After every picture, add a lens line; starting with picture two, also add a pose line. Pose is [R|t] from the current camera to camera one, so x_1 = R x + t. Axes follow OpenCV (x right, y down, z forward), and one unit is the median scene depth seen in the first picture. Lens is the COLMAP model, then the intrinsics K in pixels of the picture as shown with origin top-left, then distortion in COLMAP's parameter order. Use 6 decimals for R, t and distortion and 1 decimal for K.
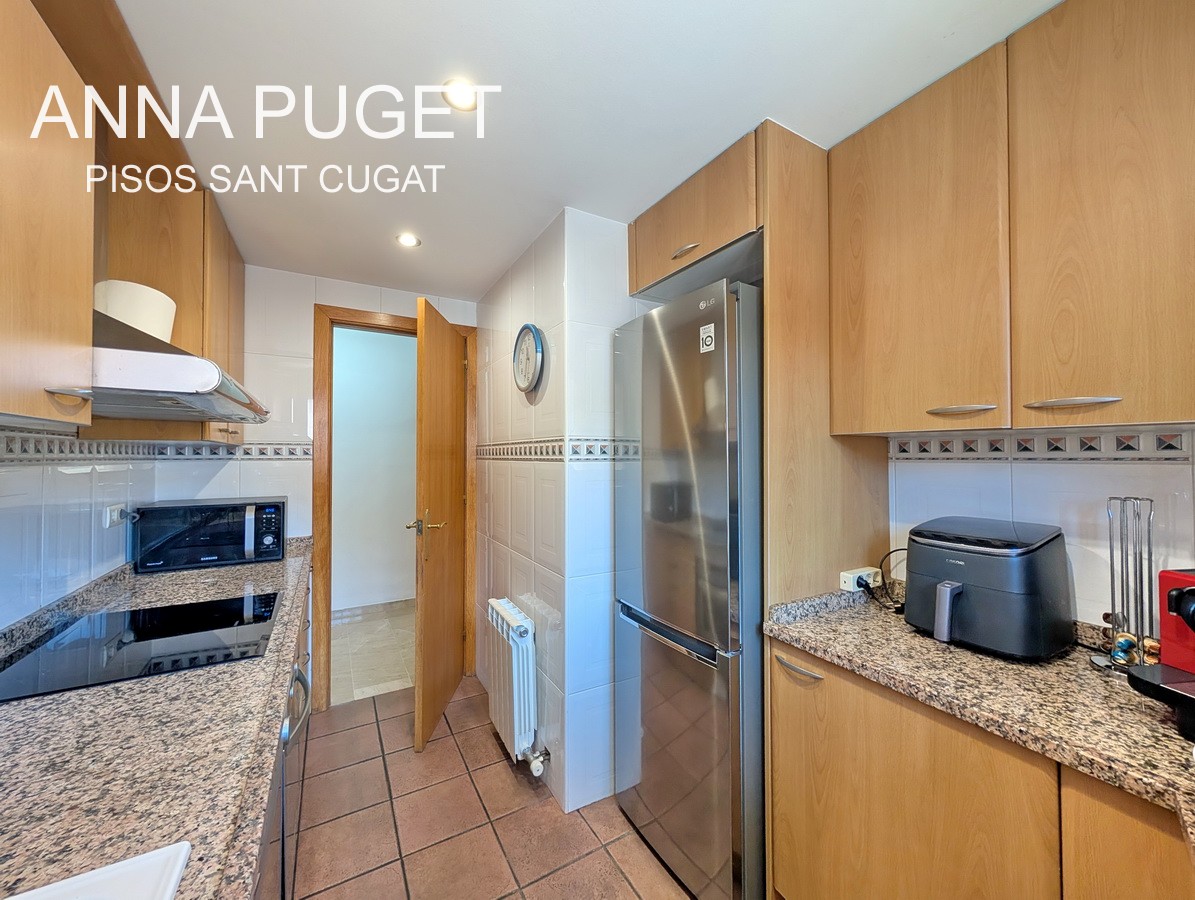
lens RADIAL K [[452.8, 0, 602.7], [0, 452.8, 448.2], [0, 0, 1]] dist [-0.001481, -0.000322]
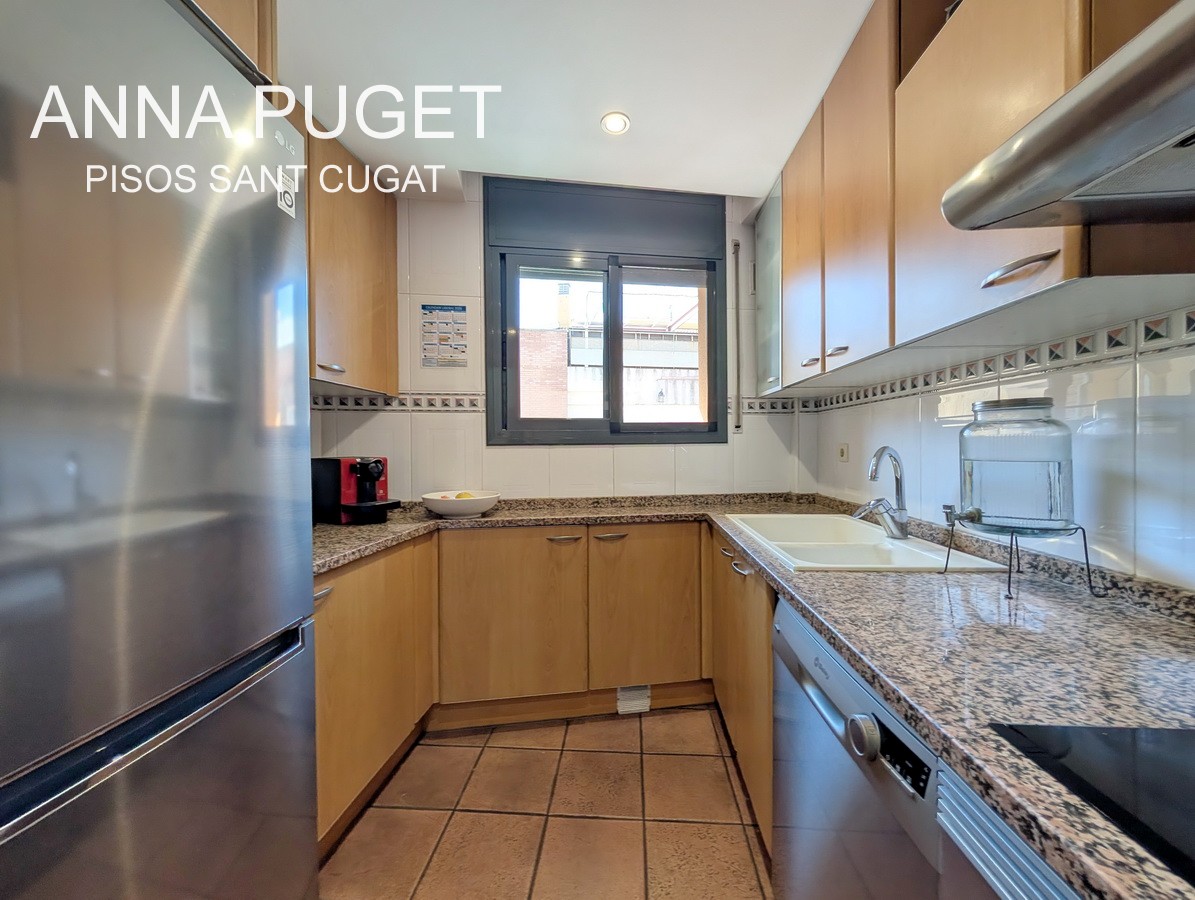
lens RADIAL K [[452.8, 0, 599.6], [0, 452.8, 447.0], [0, 0, 1]] dist [-0.001481, -0.000322]
pose [[-0.818285, 0.004131, 0.574798, -0.746697], [-0.002522, 0.999939, -0.010776, 0.203939], [-0.574808, -0.010267, -0.818224, 1.712798]]
